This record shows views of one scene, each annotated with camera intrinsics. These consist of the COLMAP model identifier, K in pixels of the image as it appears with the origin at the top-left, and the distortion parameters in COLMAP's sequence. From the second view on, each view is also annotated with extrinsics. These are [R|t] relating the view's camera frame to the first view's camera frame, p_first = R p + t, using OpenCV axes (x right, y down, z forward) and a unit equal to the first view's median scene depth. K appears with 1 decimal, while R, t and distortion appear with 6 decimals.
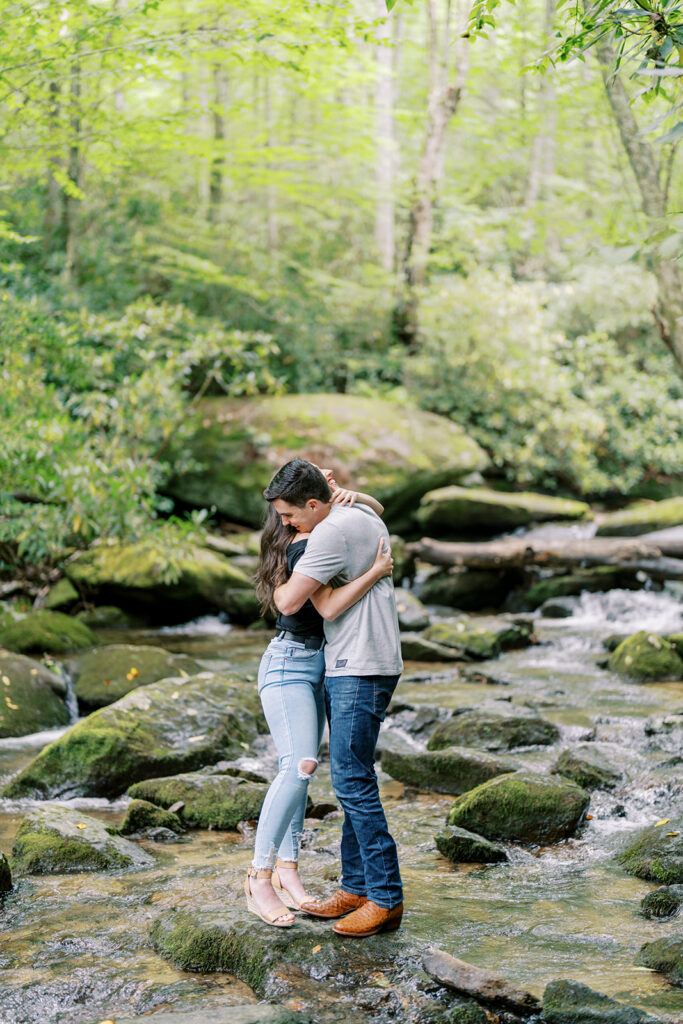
lens RADIAL K [[1427.7, 0, 341.5], [0, 1427.7, 512.0], [0, 0, 1]] dist [0.027539, -0.018161]
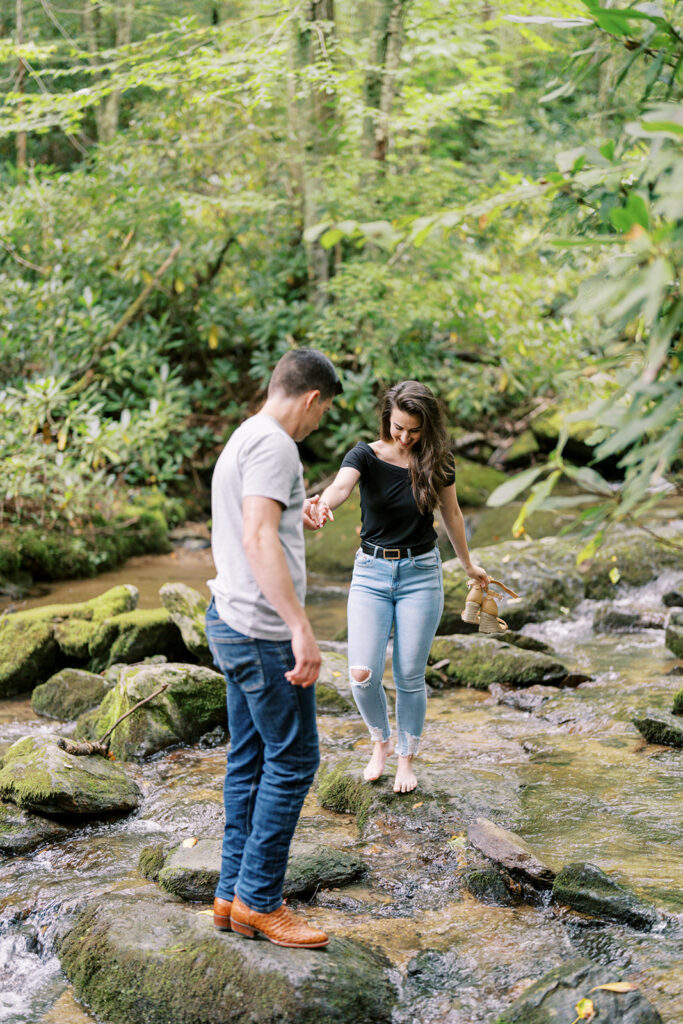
lens RADIAL K [[1427.7, 0, 341.5], [0, 1427.7, 512.0], [0, 0, 1]] dist [0.027539, -0.018161]
pose [[0.911781, 0.049228, -0.407715, 0.254863], [-0.000941, 0.993037, 0.117796, -0.039811], [0.410675, -0.107020, 0.905479, -0.018019]]
